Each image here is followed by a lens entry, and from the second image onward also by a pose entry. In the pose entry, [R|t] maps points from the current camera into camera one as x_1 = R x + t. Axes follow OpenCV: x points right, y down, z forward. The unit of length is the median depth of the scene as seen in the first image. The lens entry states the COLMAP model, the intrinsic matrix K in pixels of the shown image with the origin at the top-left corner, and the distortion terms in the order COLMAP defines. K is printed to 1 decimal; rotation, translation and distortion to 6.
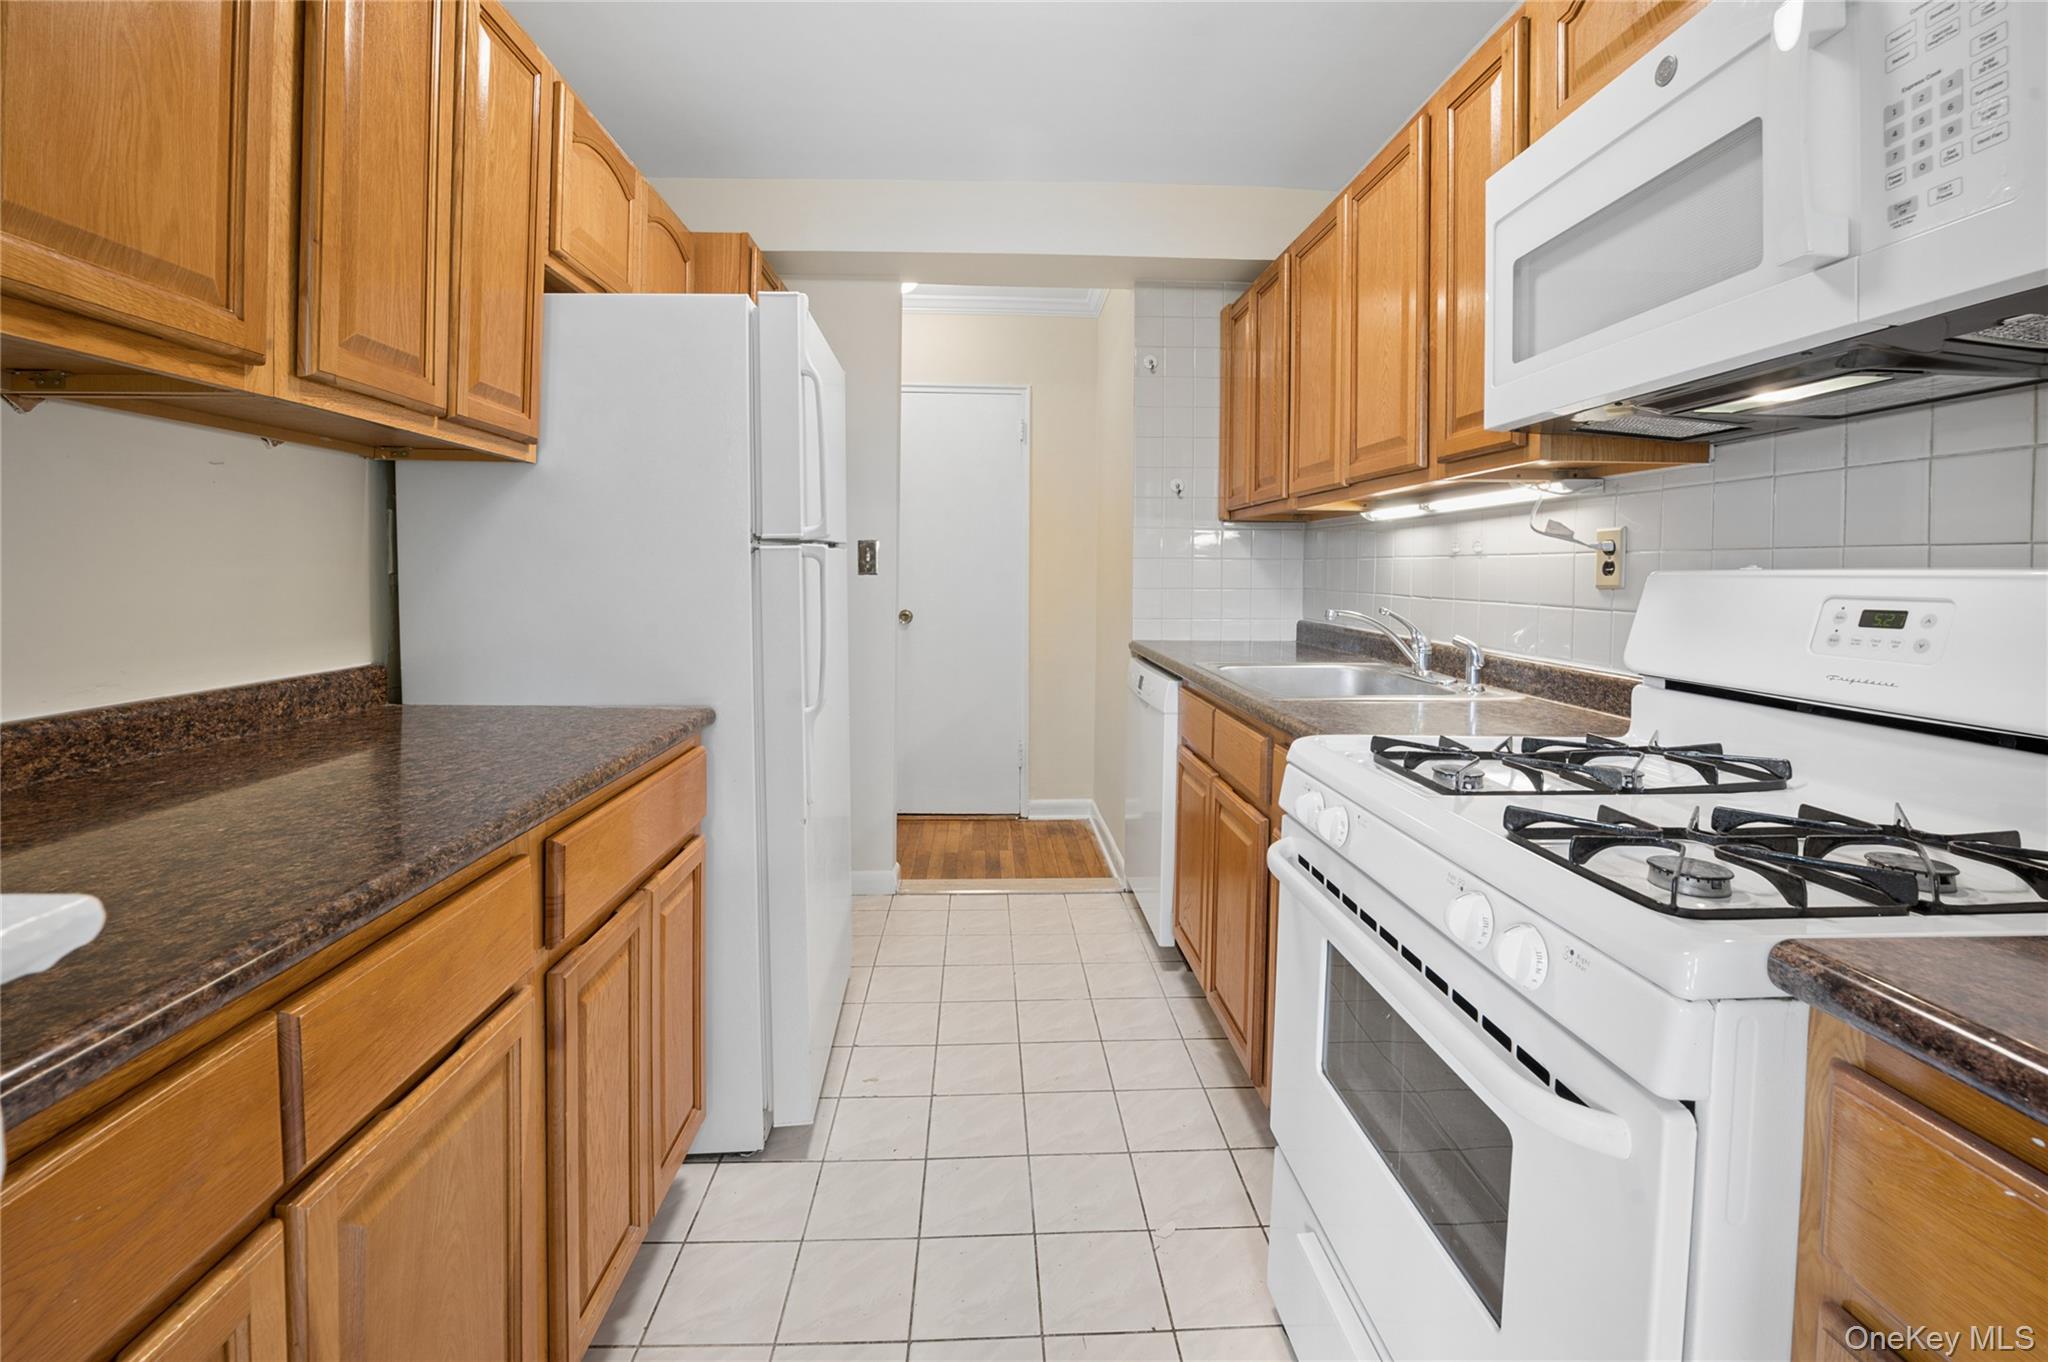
lens RADIAL K [[837.2, 0, 1027.8], [0, 837.2, 621.5], [0, 0, 1]] dist [-0.018883, 0.000674]
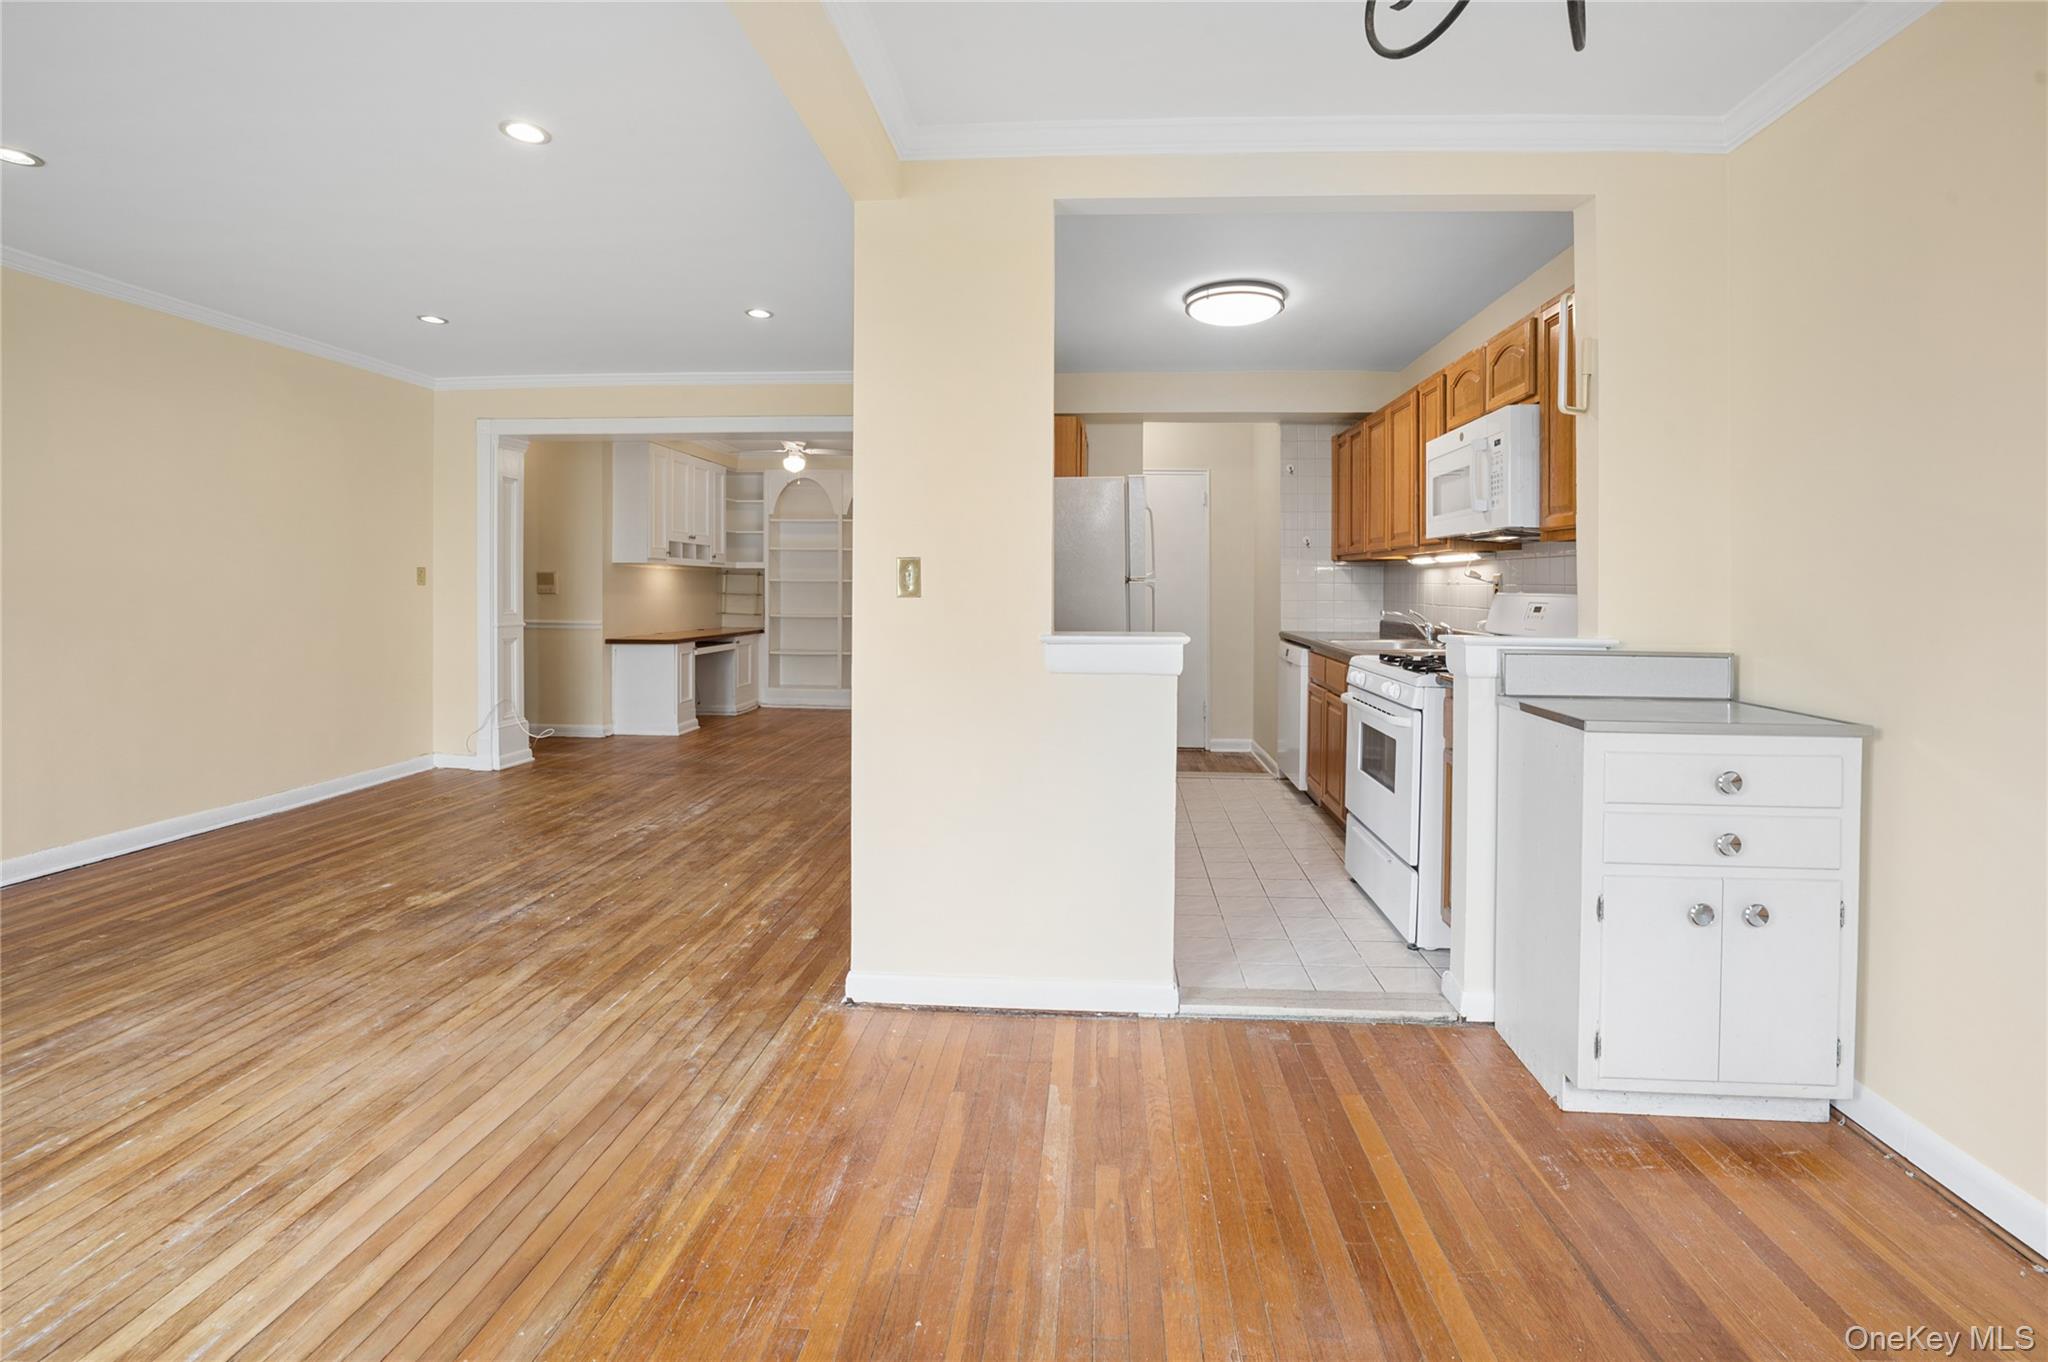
lens RADIAL K [[878.5, 0, 1087.5], [0, 878.5, 596.0], [0, 0, 1]] dist [-0.018518, -0.000108]
pose [[0.997520, -0.001828, -0.070362, -0.176177], [-0.001465, 0.998906, -0.046731, 0.042999], [0.070370, 0.046718, 0.996426, -1.008896]]
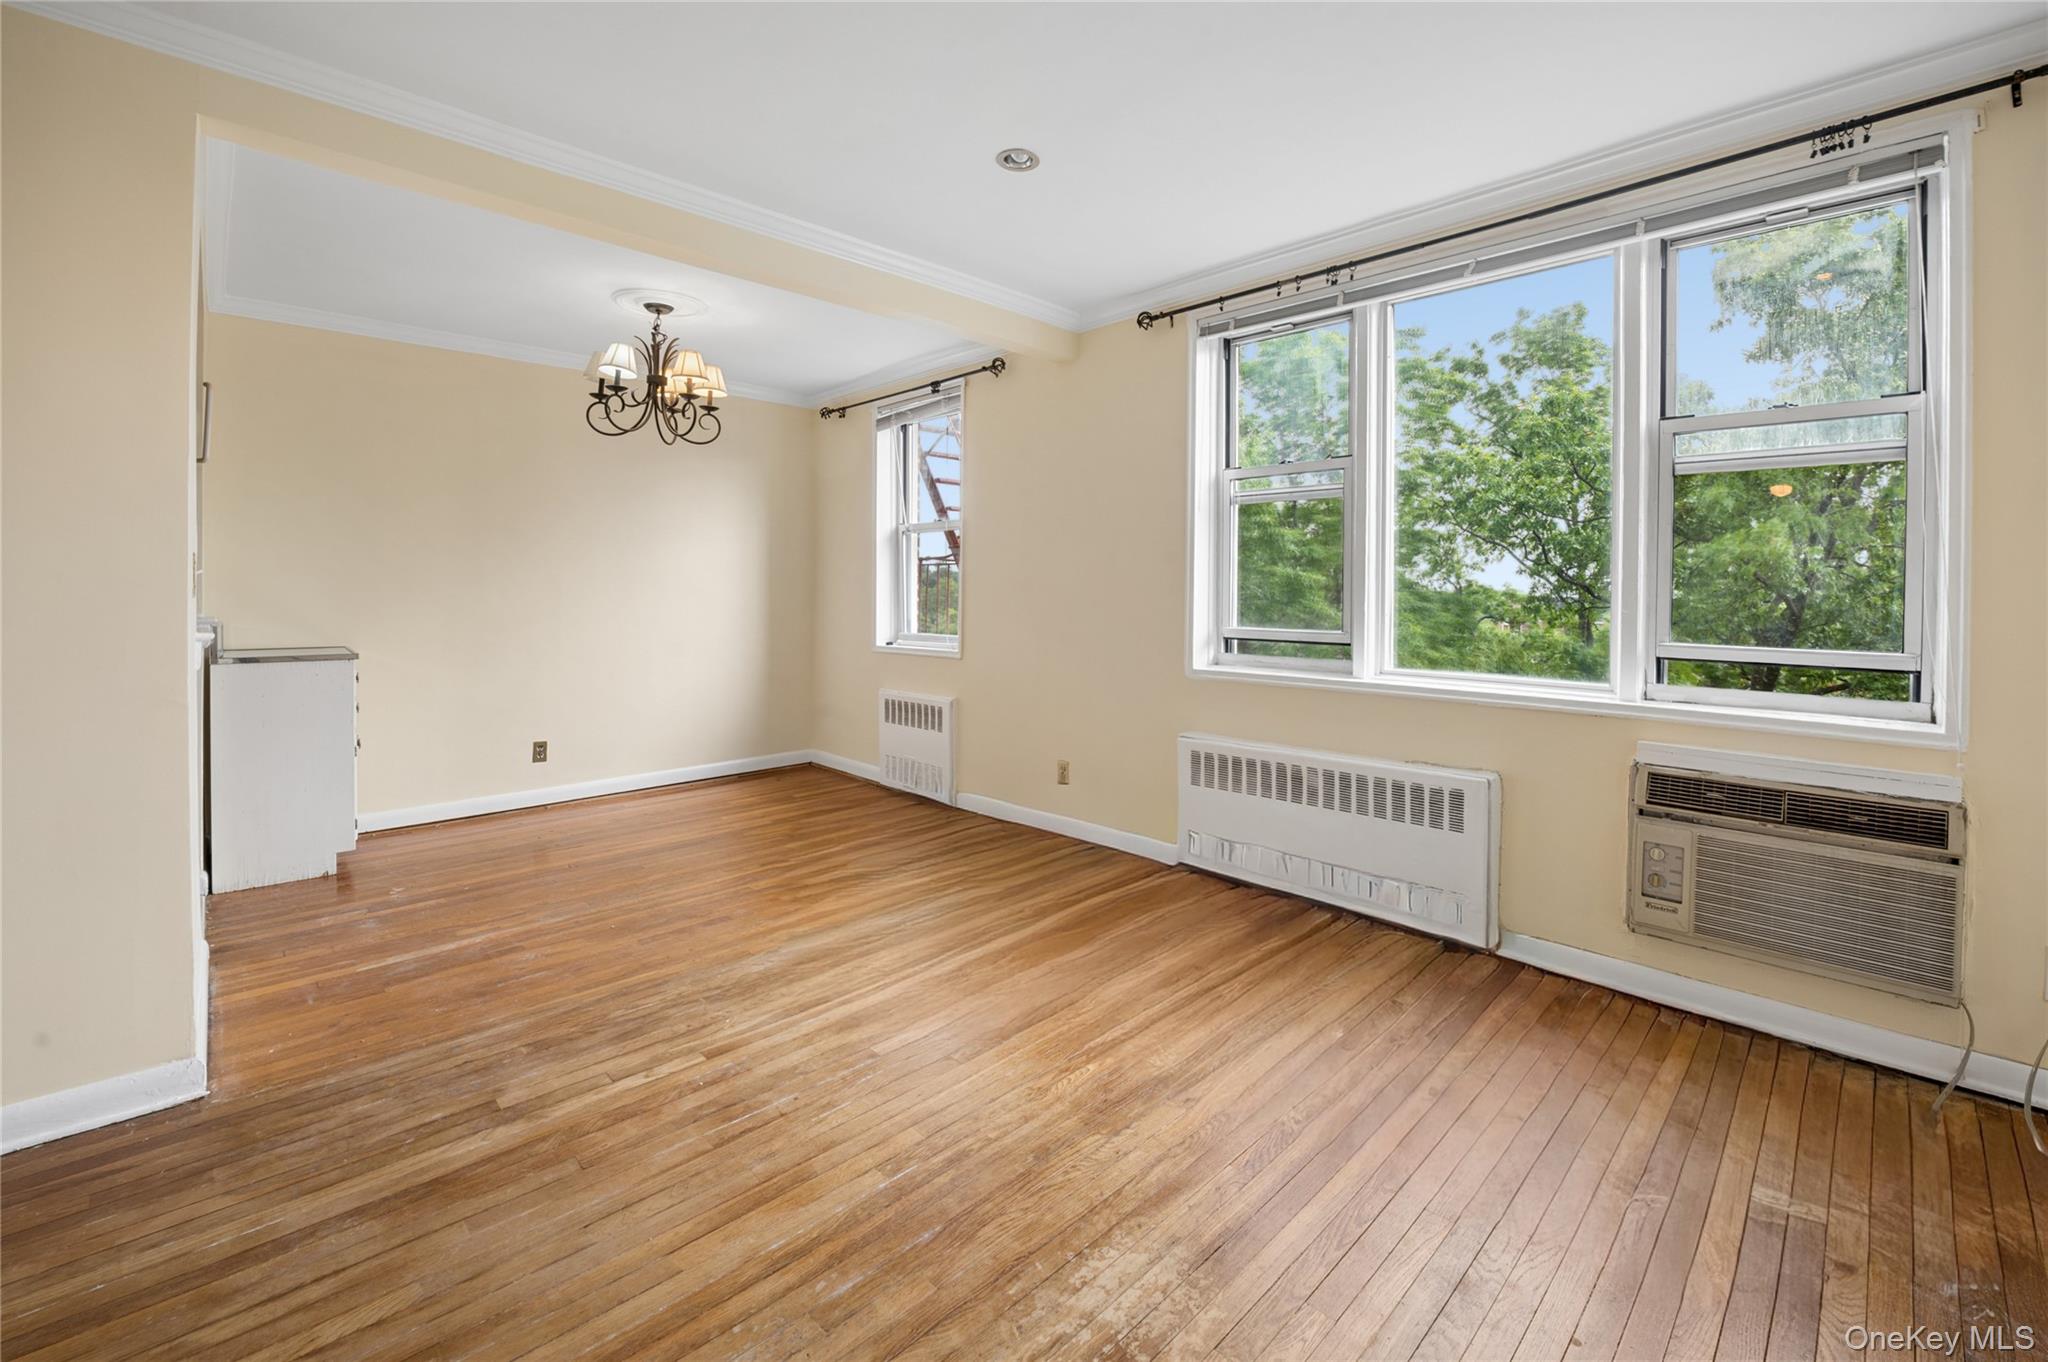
lens RADIAL K [[847.8, 0, 1052.3], [0, 847.8, 602.5], [0, 0, 1]] dist [-0.016934, 0.000473]
pose [[-0.698327, -0.025116, 0.715338, -1.766915], [0.023627, 0.998031, 0.058106, -0.029857], [-0.715389, 0.057479, -0.696358, 0.033591]]
